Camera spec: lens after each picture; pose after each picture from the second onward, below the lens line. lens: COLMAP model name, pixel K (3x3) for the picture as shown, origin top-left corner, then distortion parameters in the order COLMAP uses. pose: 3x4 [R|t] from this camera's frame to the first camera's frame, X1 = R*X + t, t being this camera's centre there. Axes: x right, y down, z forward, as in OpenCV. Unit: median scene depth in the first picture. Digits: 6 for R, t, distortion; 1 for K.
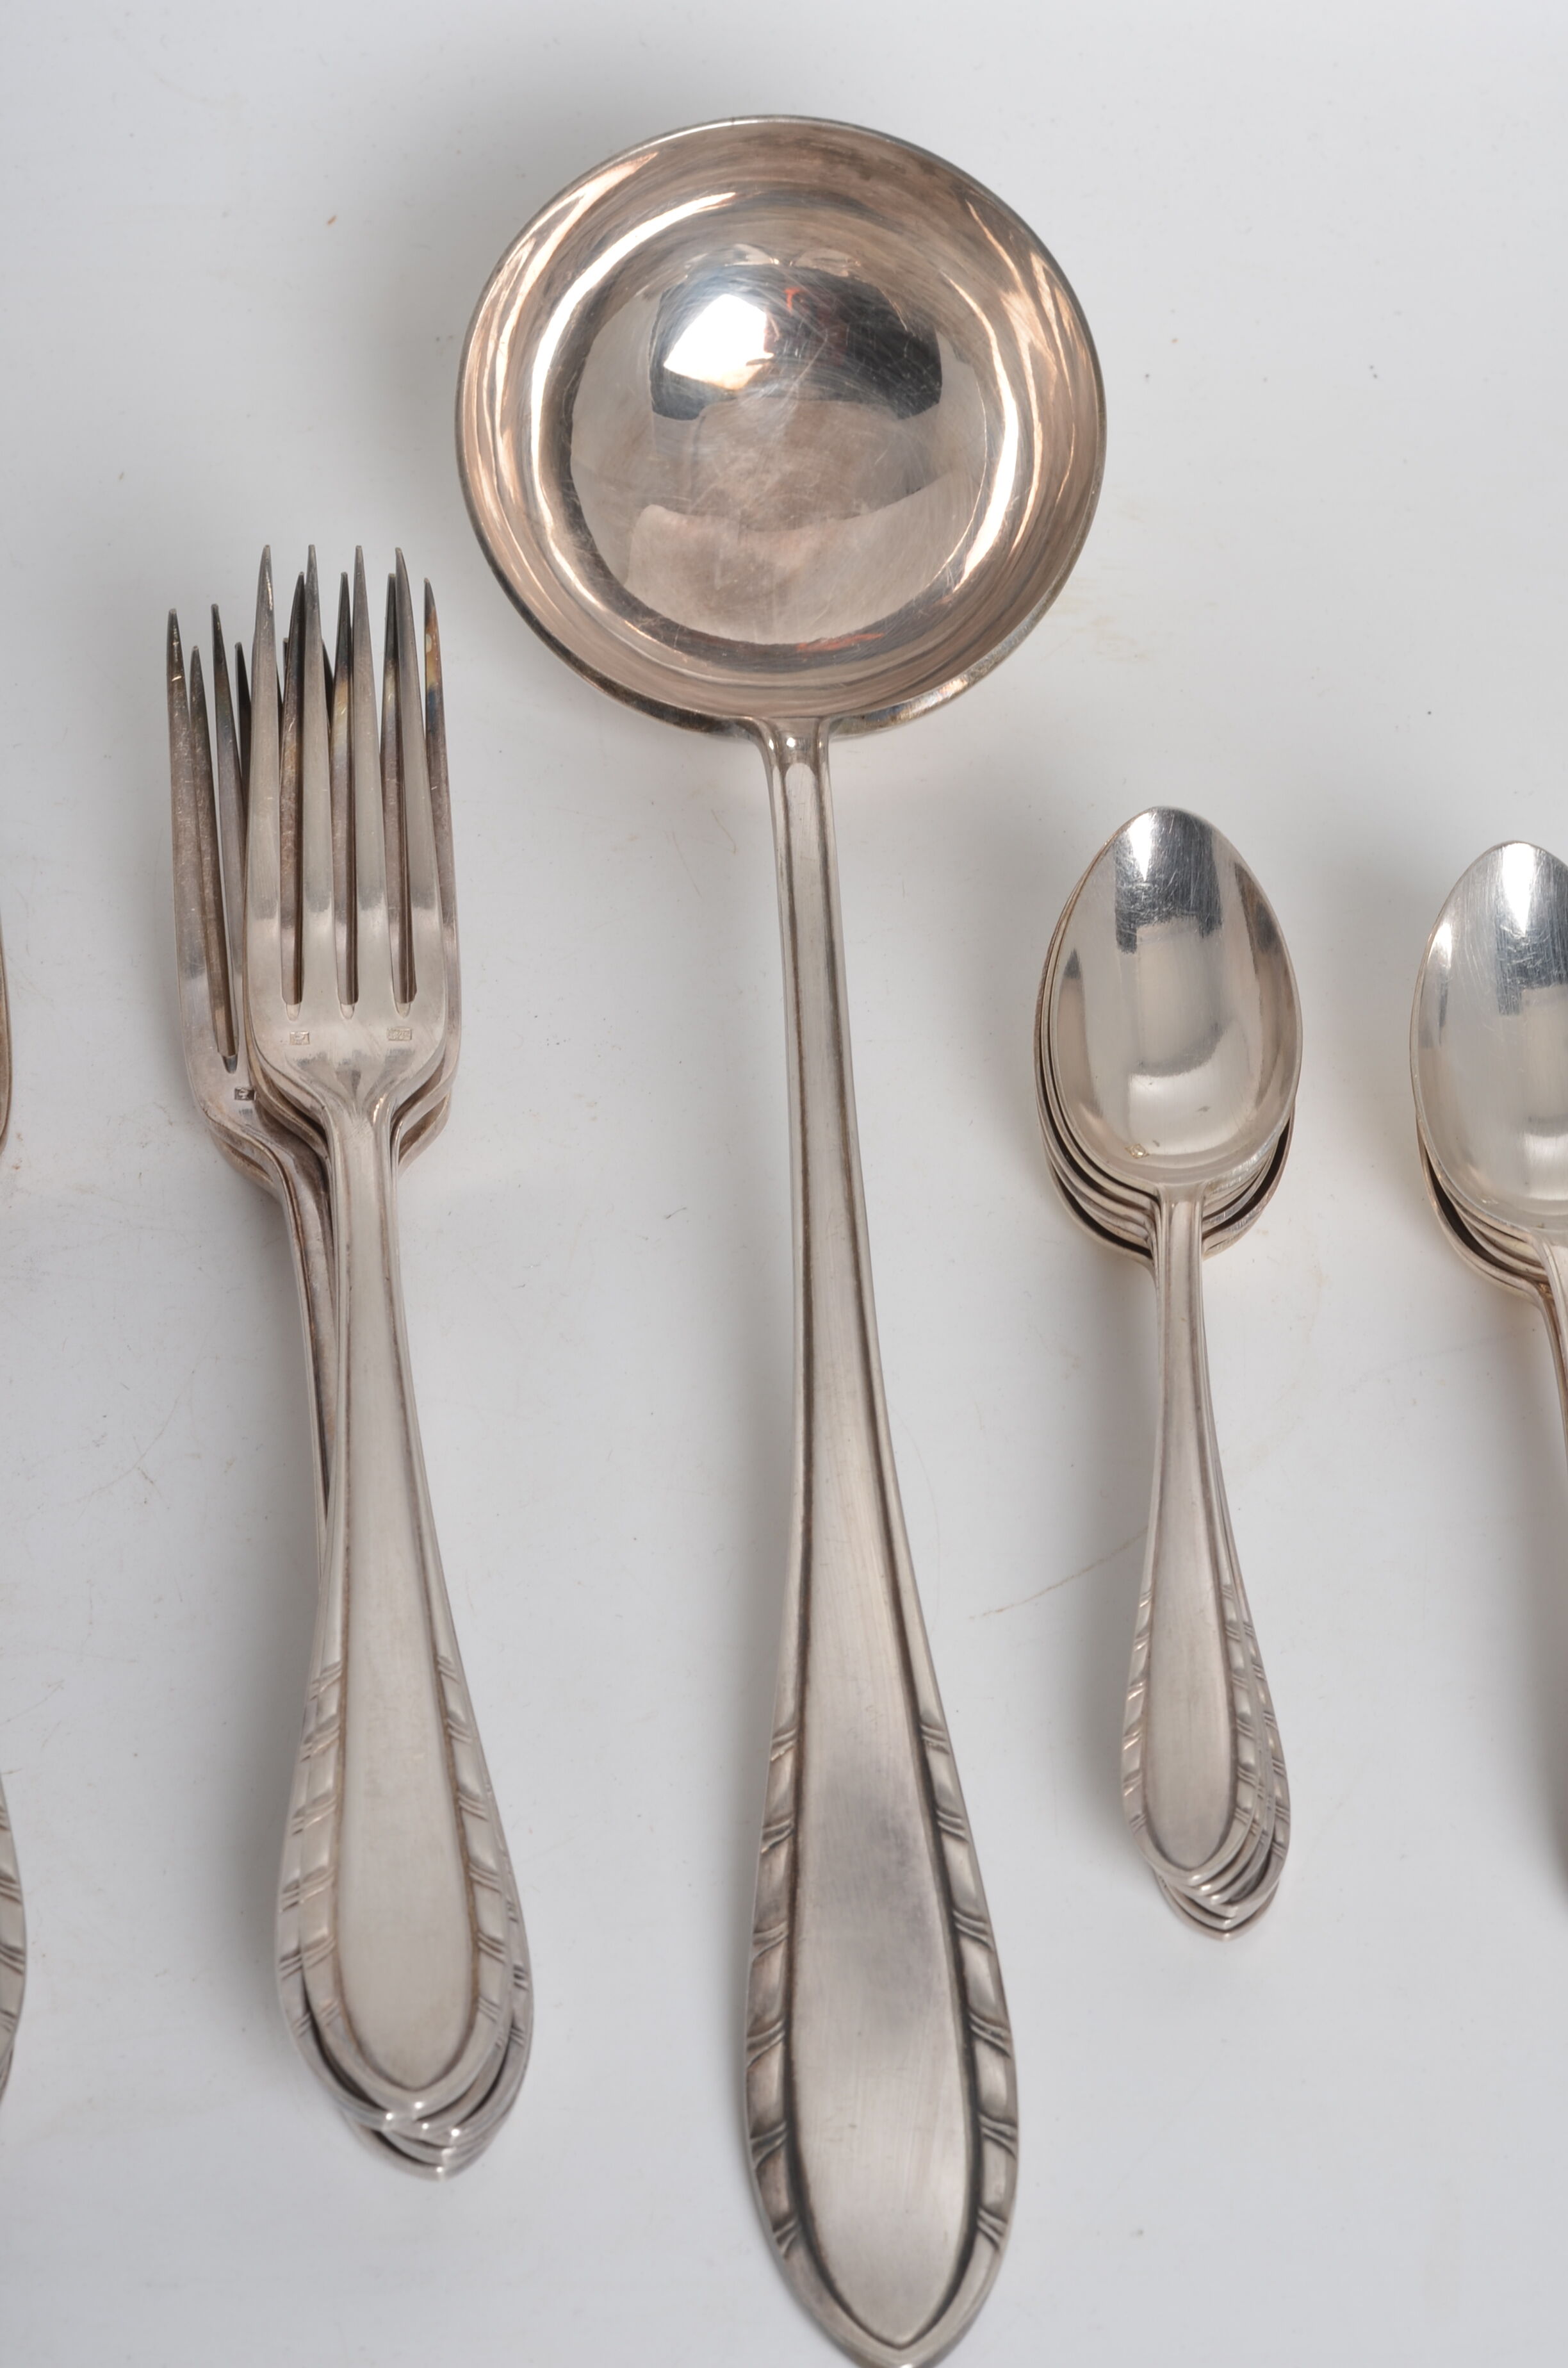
lens RADIAL K [[5730.2, 0, 784.0], [0, 5730.2, 1184.0], [0, 0, 1]] dist [-0.113791, -0.167110]
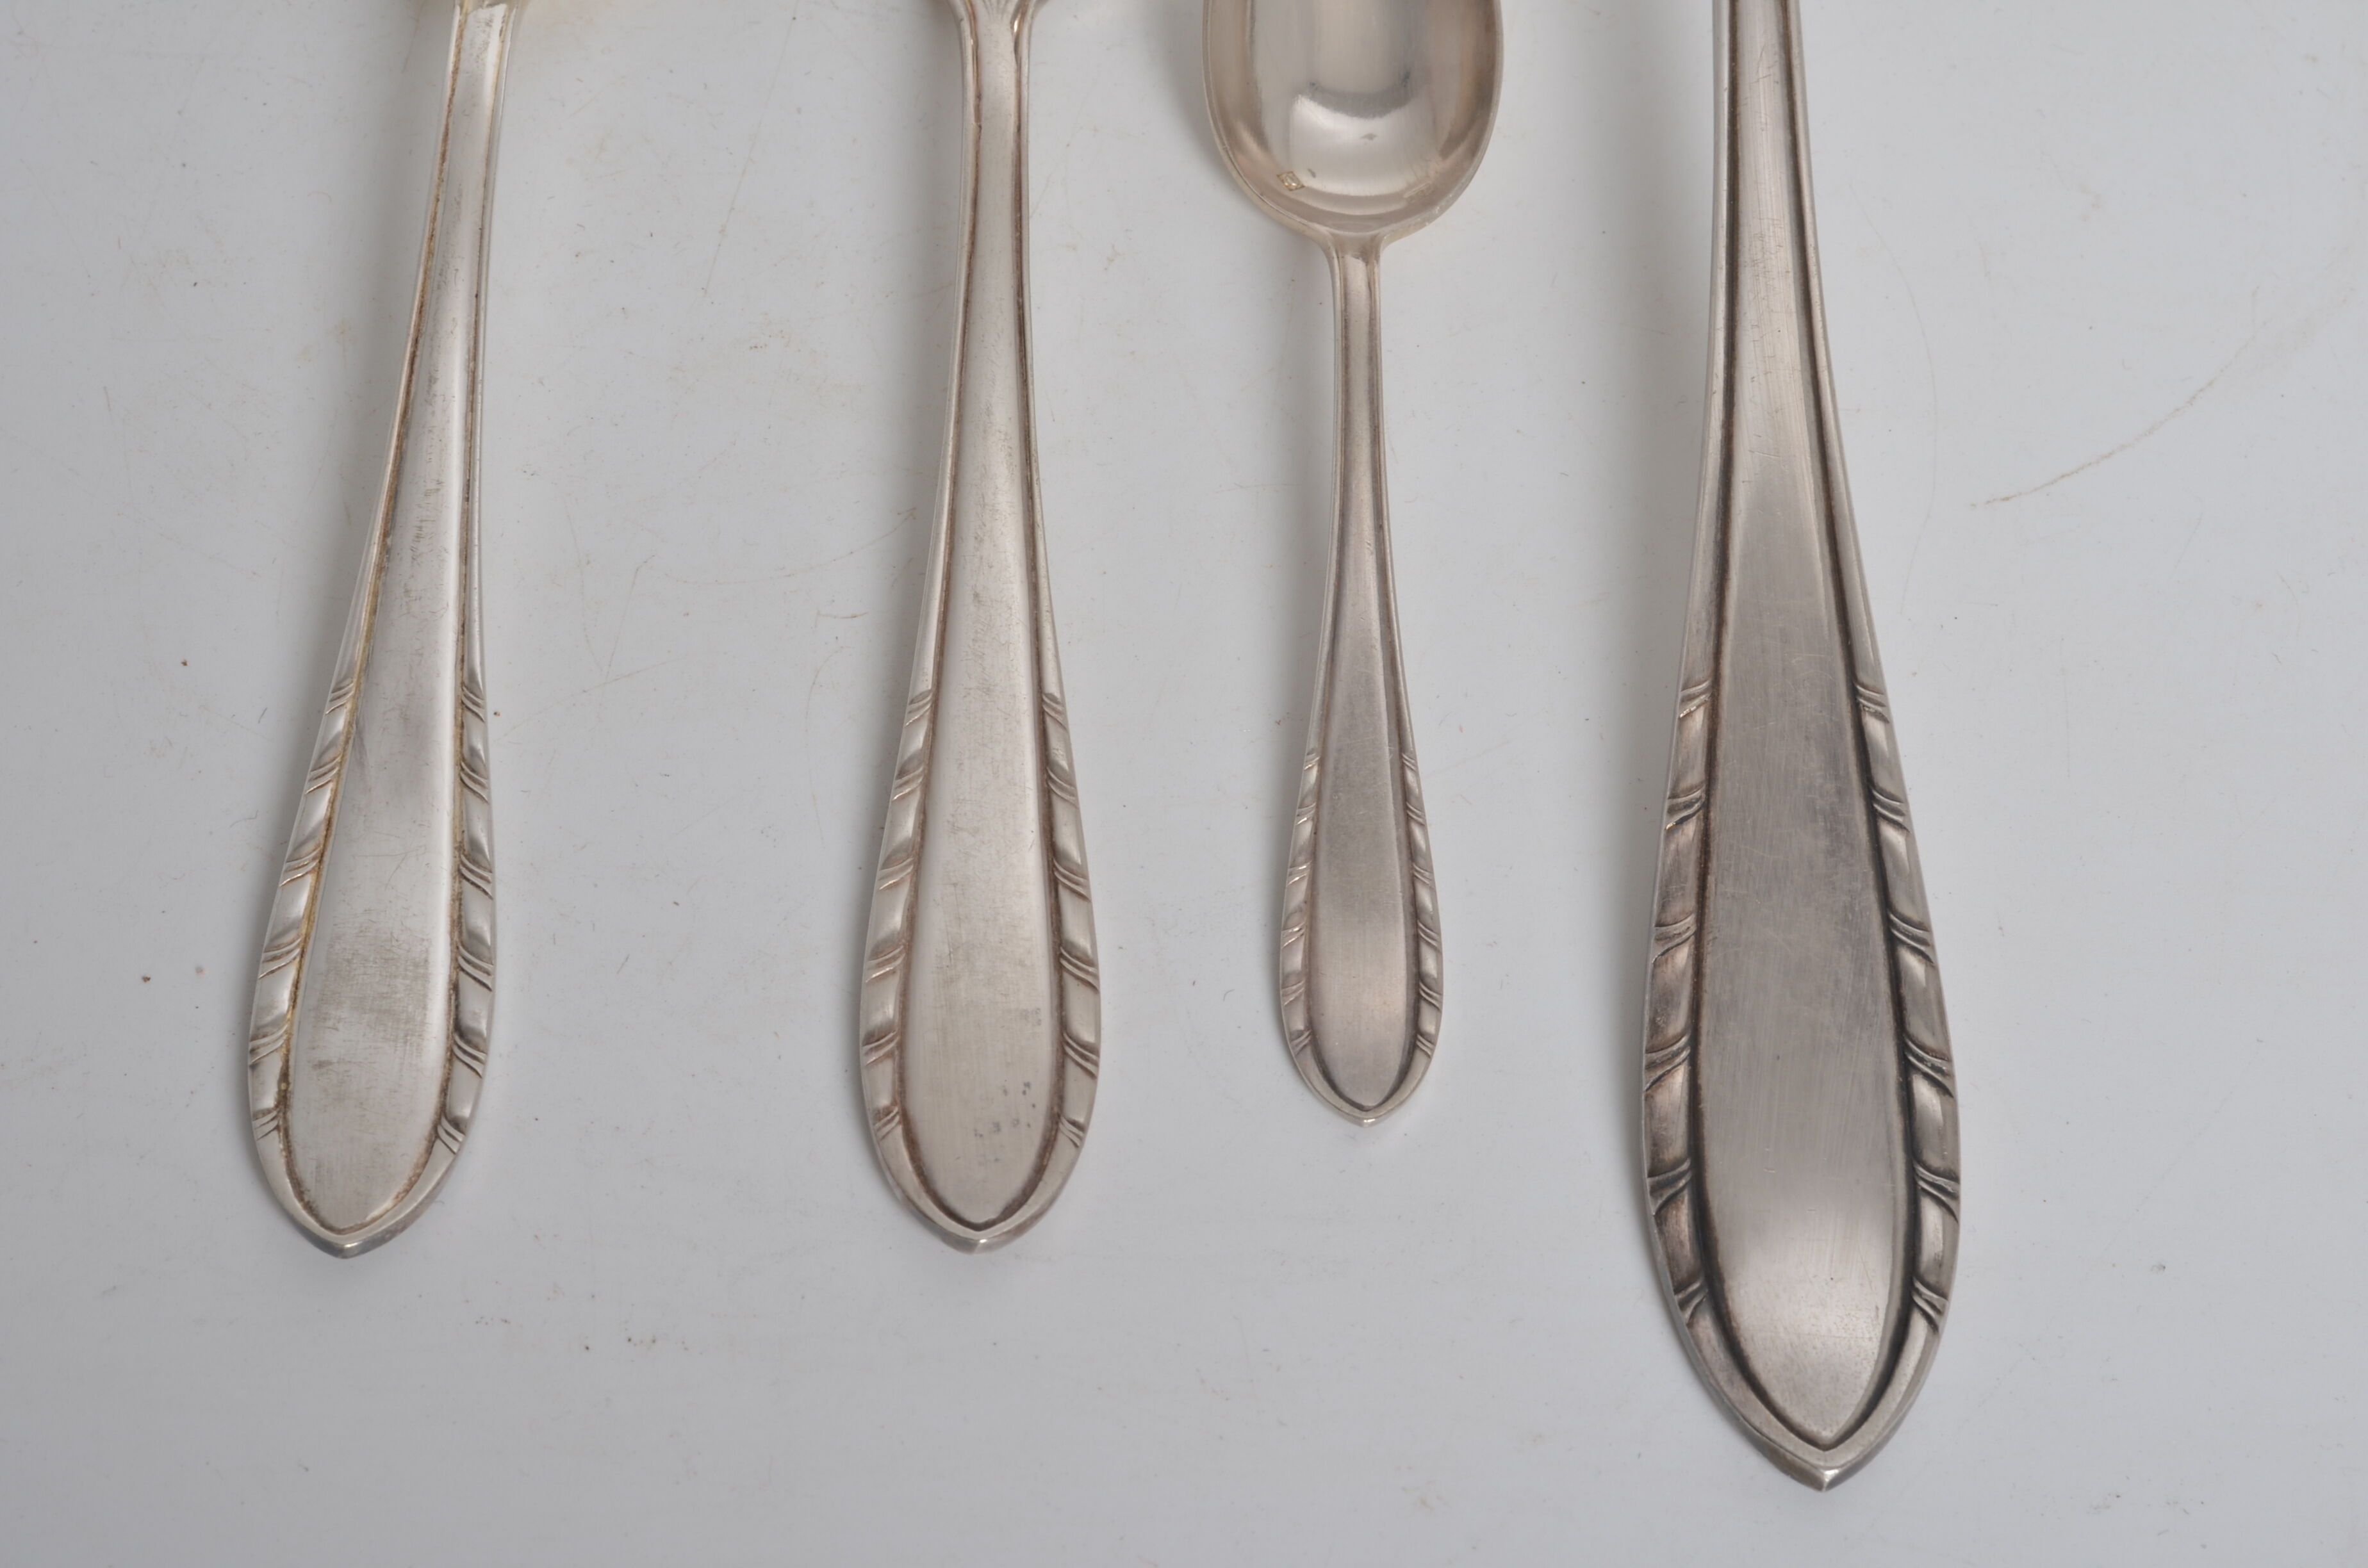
lens RADIAL K [[5730.2, 0, 1184.0], [0, 5730.2, 784.0], [0, 0, 1]] dist [-0.113791, -0.167110]
pose [[0.997937, 0.062682, 0.013863, -0.082582], [-0.064178, 0.979375, 0.191585, -0.045139], [-0.001568, -0.192080, 0.981378, 0.157725]]
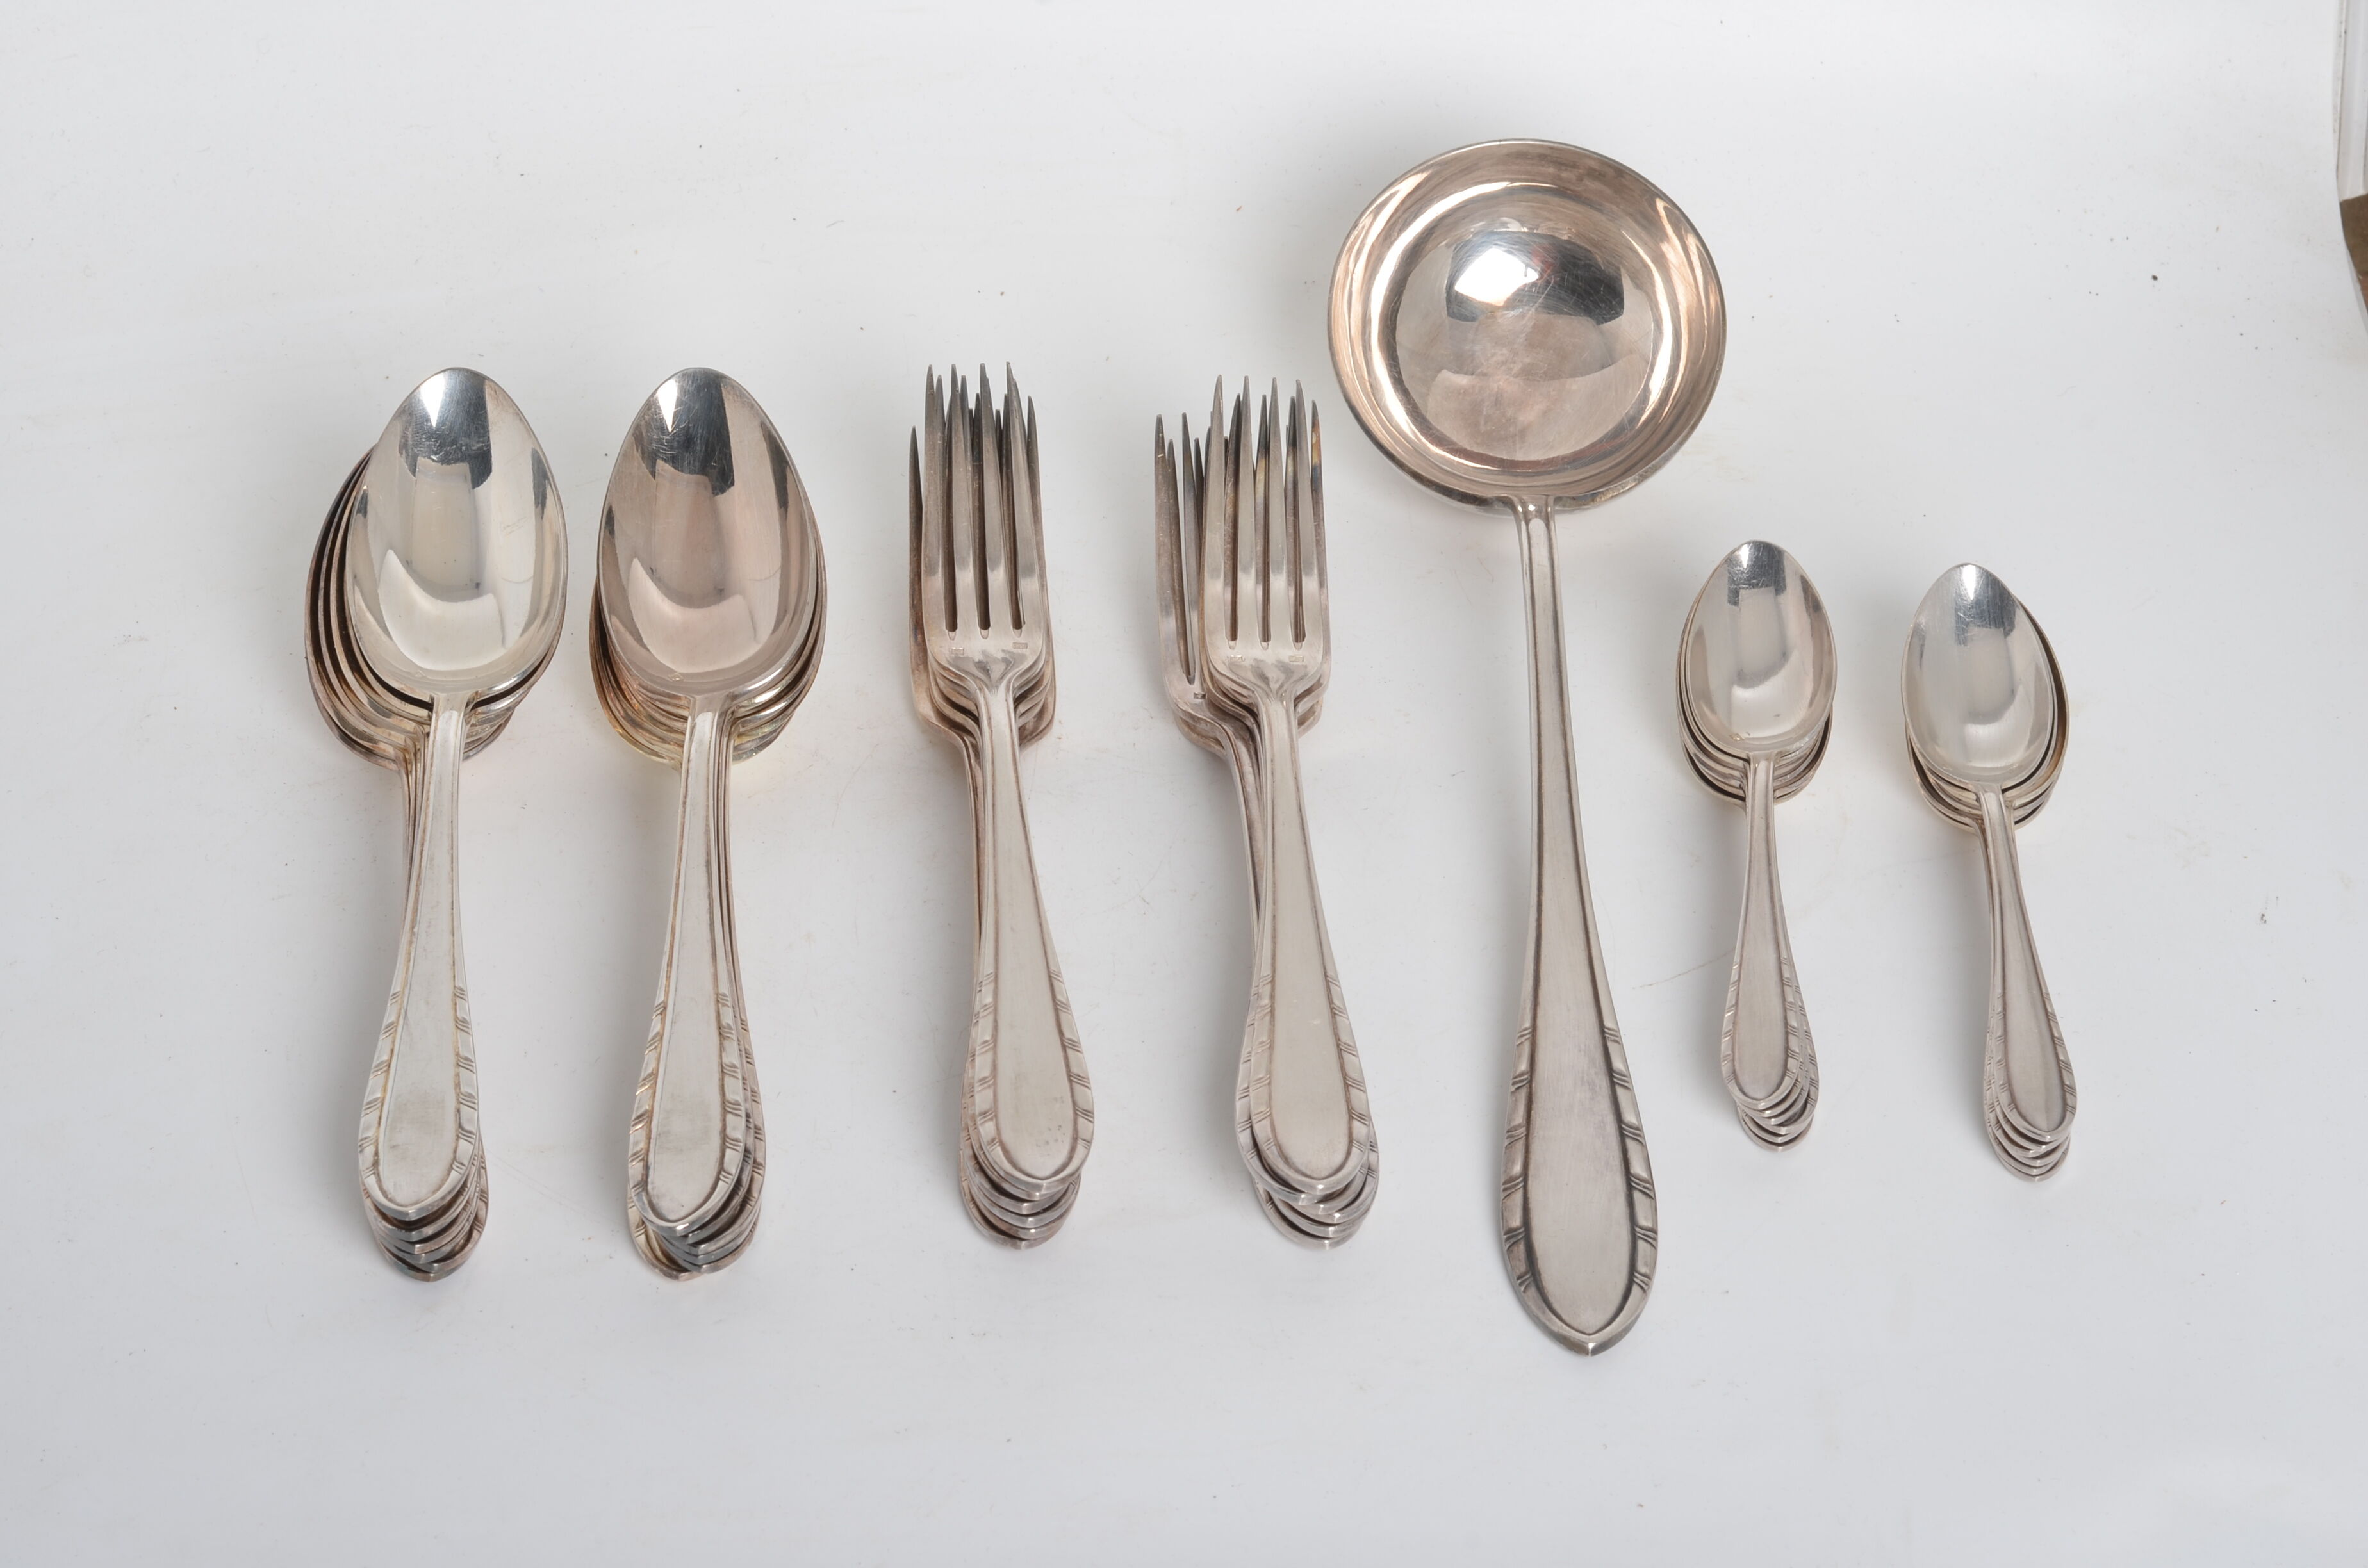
lens RADIAL K [[5730.2, 0, 1184.0], [0, 5730.2, 784.0], [0, 0, 1]] dist [-0.113791, -0.167110]
pose [[0.998936, 0.026049, -0.038052, -0.036830], [-0.030398, 0.992477, -0.118594, 0.219194], [0.034676, 0.119624, 0.992214, -0.686182]]
